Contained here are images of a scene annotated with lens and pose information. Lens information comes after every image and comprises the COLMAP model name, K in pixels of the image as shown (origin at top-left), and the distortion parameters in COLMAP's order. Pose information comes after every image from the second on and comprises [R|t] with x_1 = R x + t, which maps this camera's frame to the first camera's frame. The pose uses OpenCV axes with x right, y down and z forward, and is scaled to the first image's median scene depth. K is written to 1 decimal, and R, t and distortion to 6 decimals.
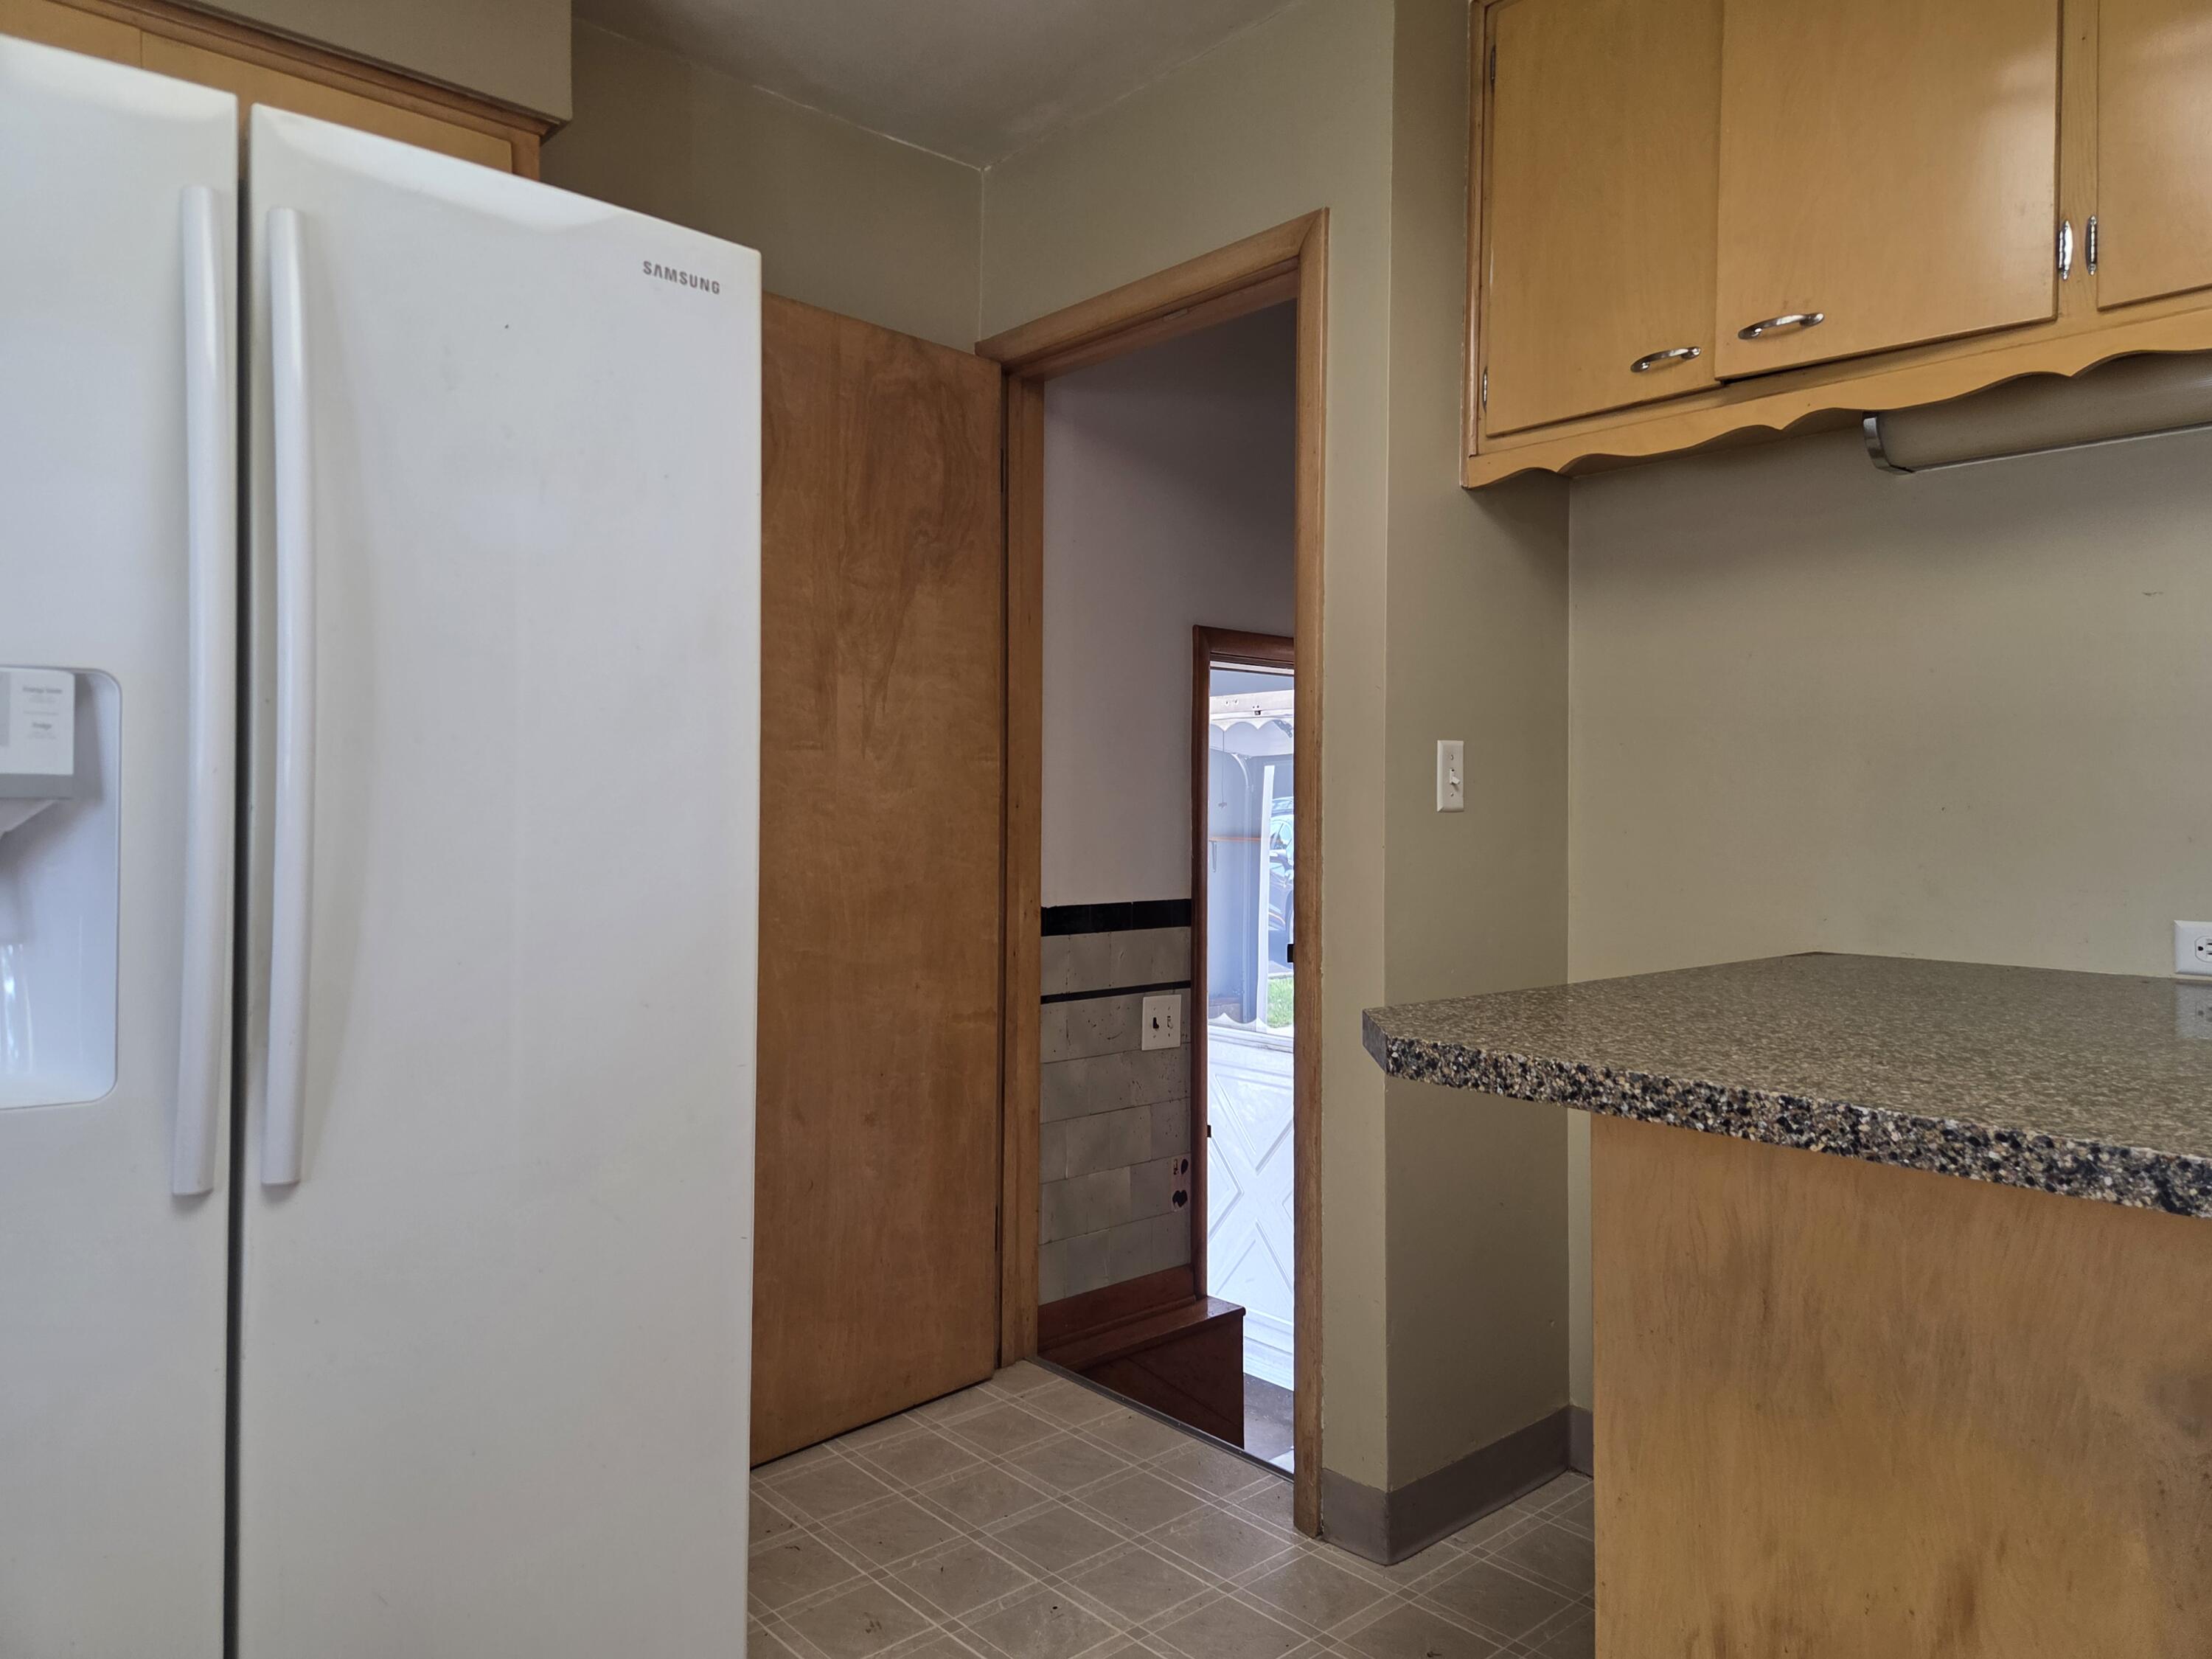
lens RADIAL K [[1494.8, 0, 1111.3], [0, 1494.8, 794.5], [0, 0, 1]] dist [0.067125, -0.056816]
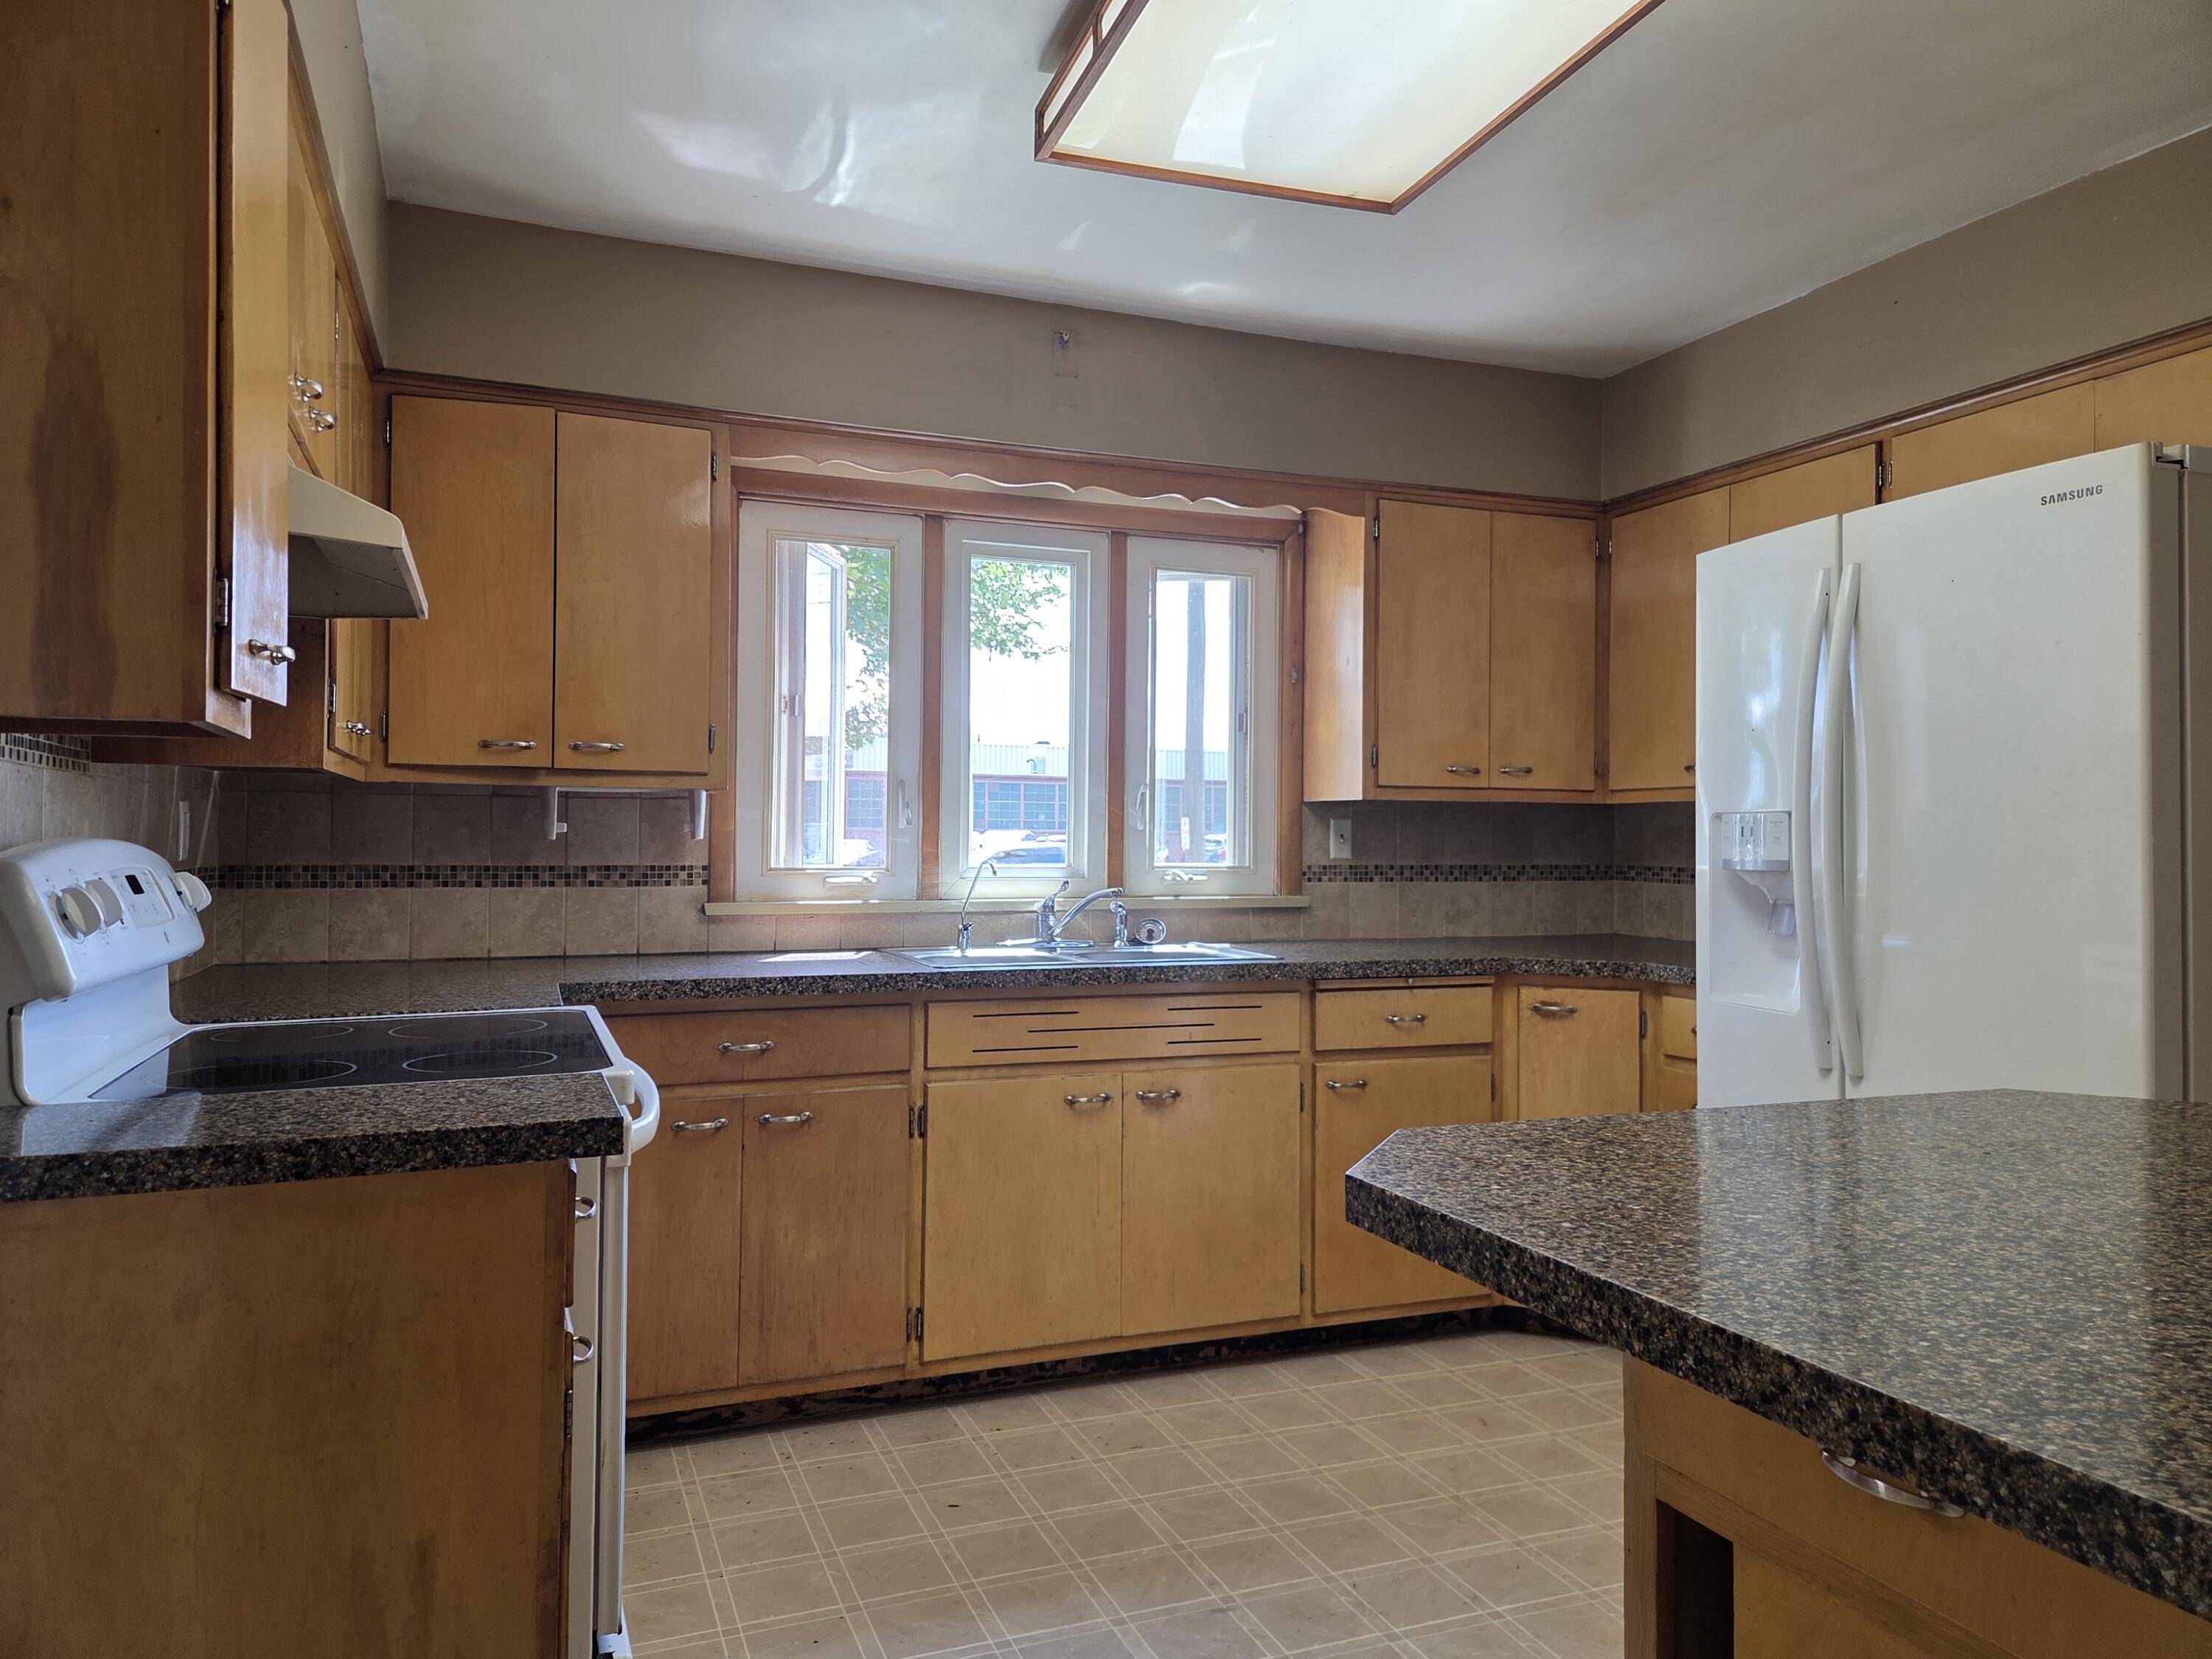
lens RADIAL K [[1494.8, 0, 1104.5], [0, 1494.8, 810.3], [0, 0, 1]] dist [0.067125, -0.056816]
pose [[-0.348842, -0.028121, -0.936759, 0.781802], [-0.000891, 0.999559, -0.029675, -0.008473], [0.937181, -0.009517, -0.348714, 0.390962]]
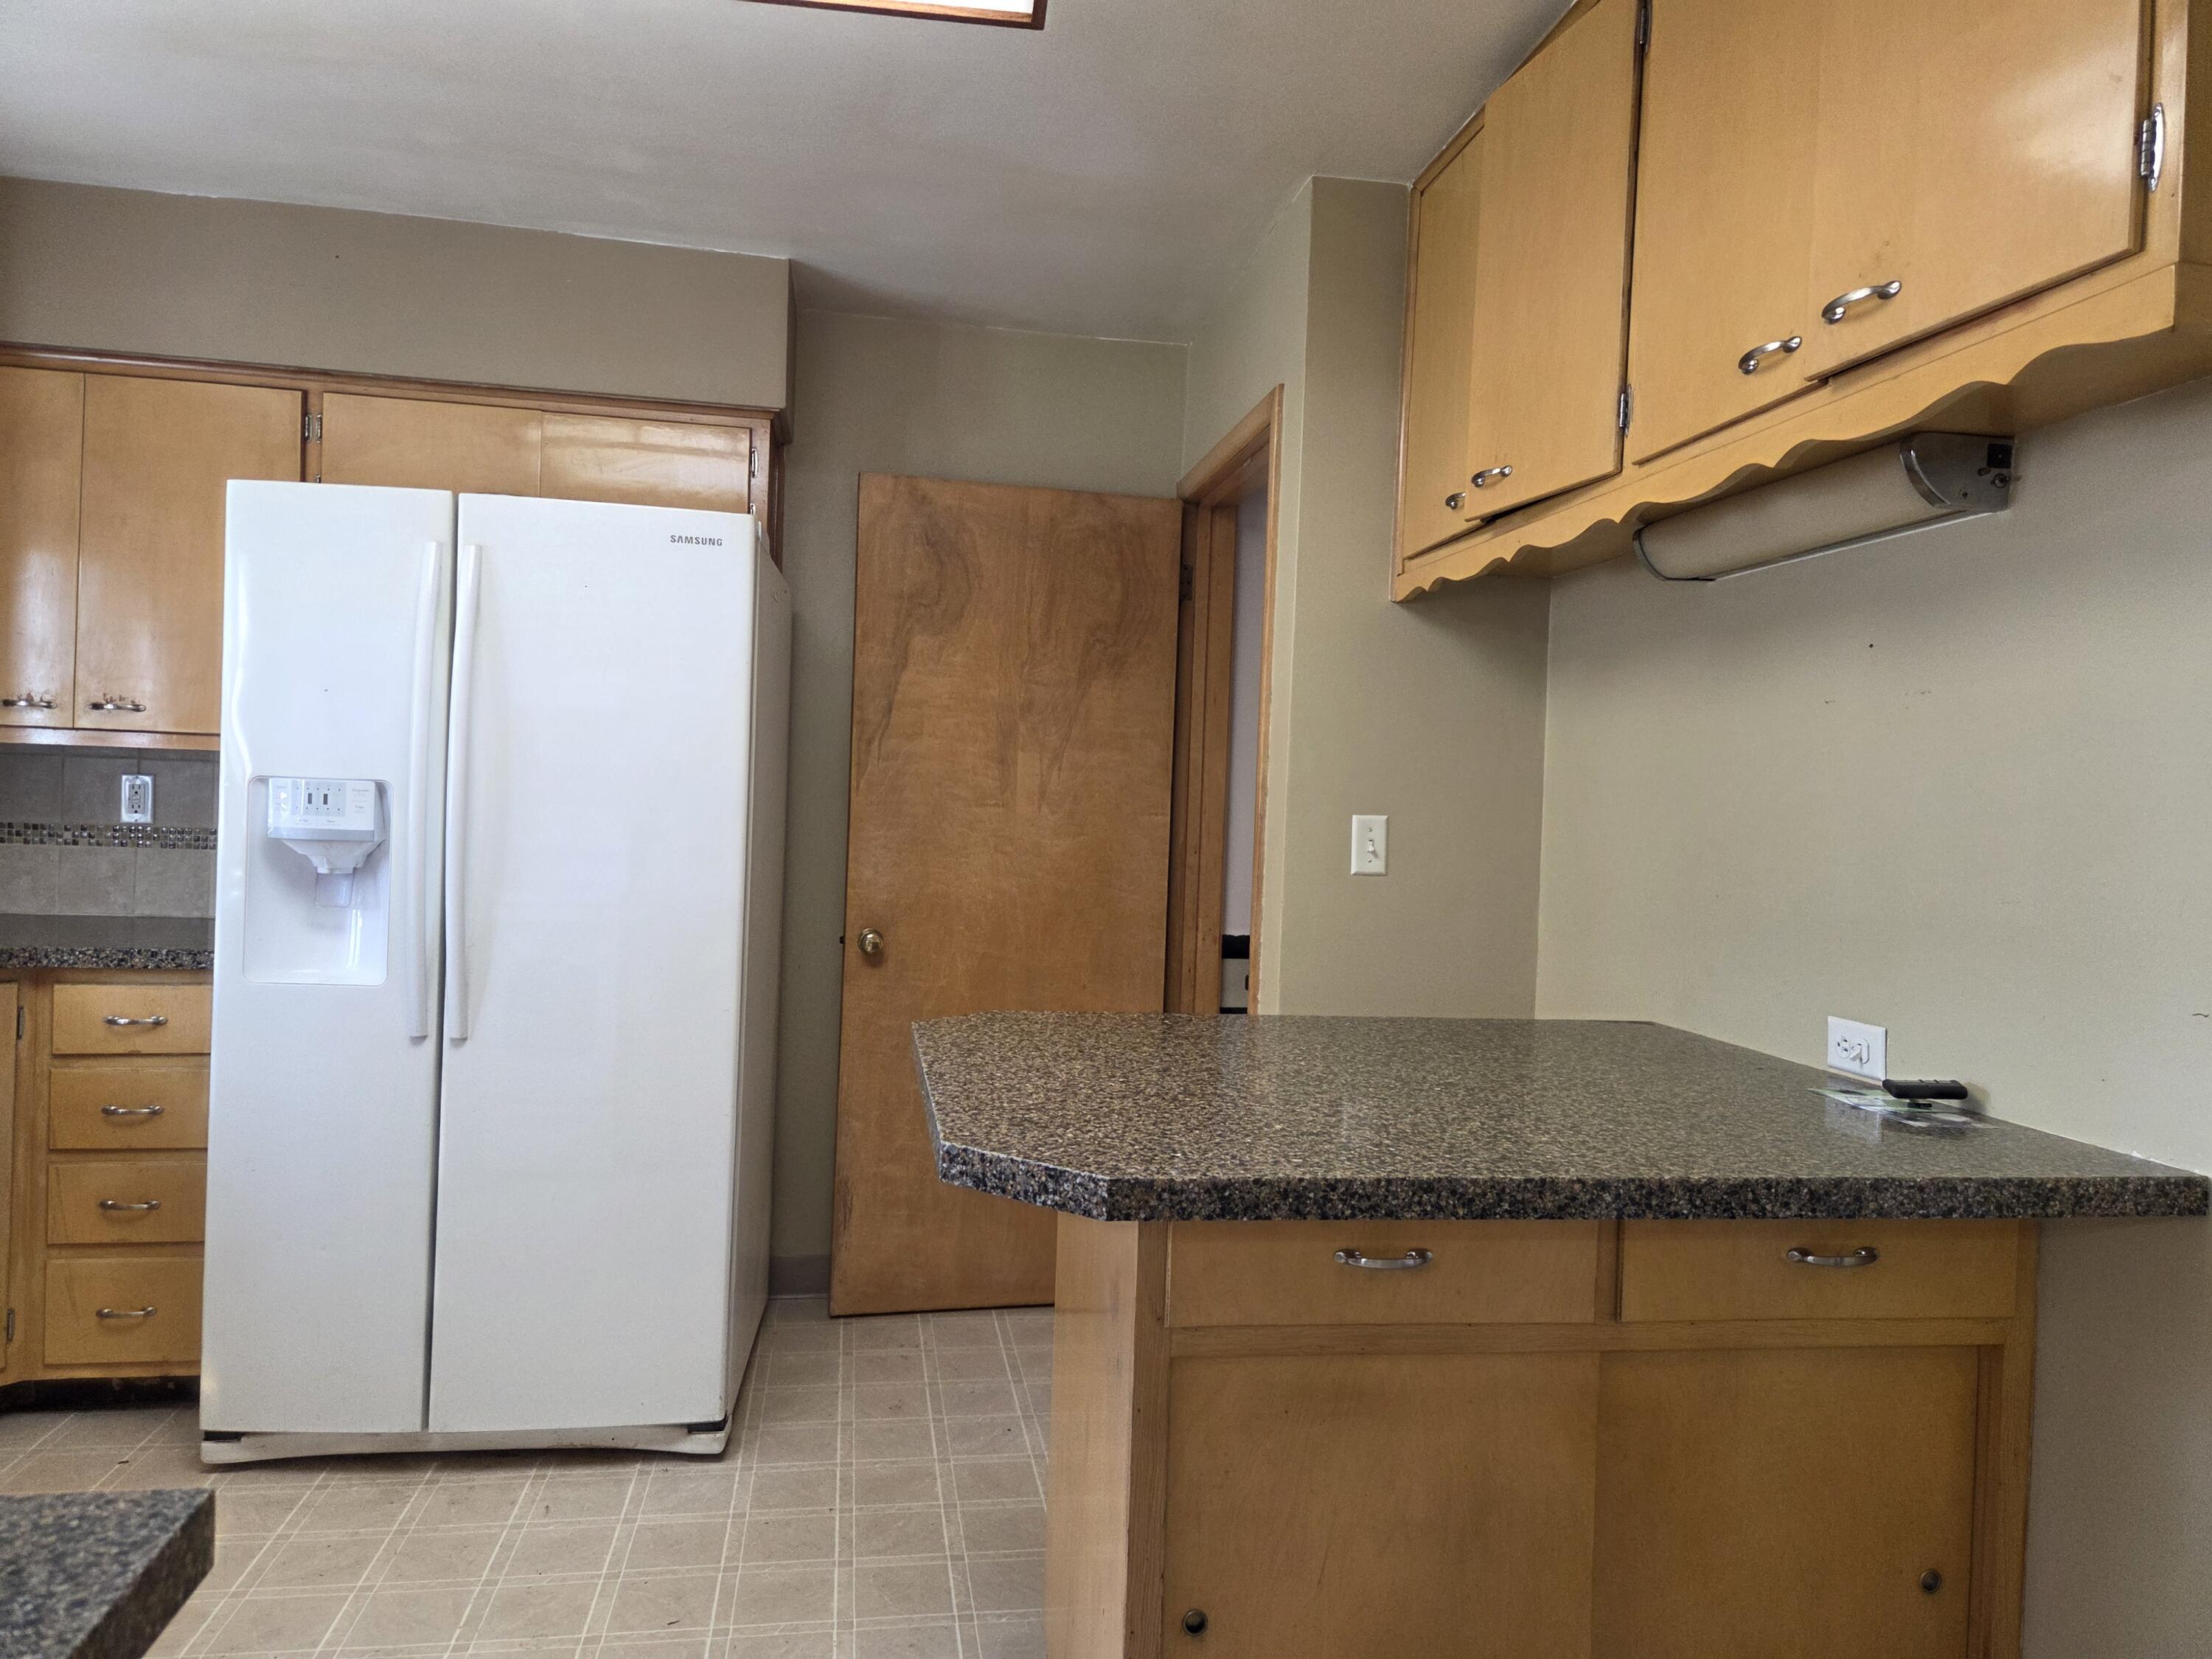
lens RADIAL K [[1494.8, 0, 1084.8], [0, 1494.8, 817.2], [0, 0, 1]] dist [0.067125, -0.056816]
pose [[0.841111, 0.028697, -0.540101, 0.596855], [-0.026240, 0.999581, 0.012246, -0.038256], [0.540226, 0.003872, 0.841511, -0.108651]]
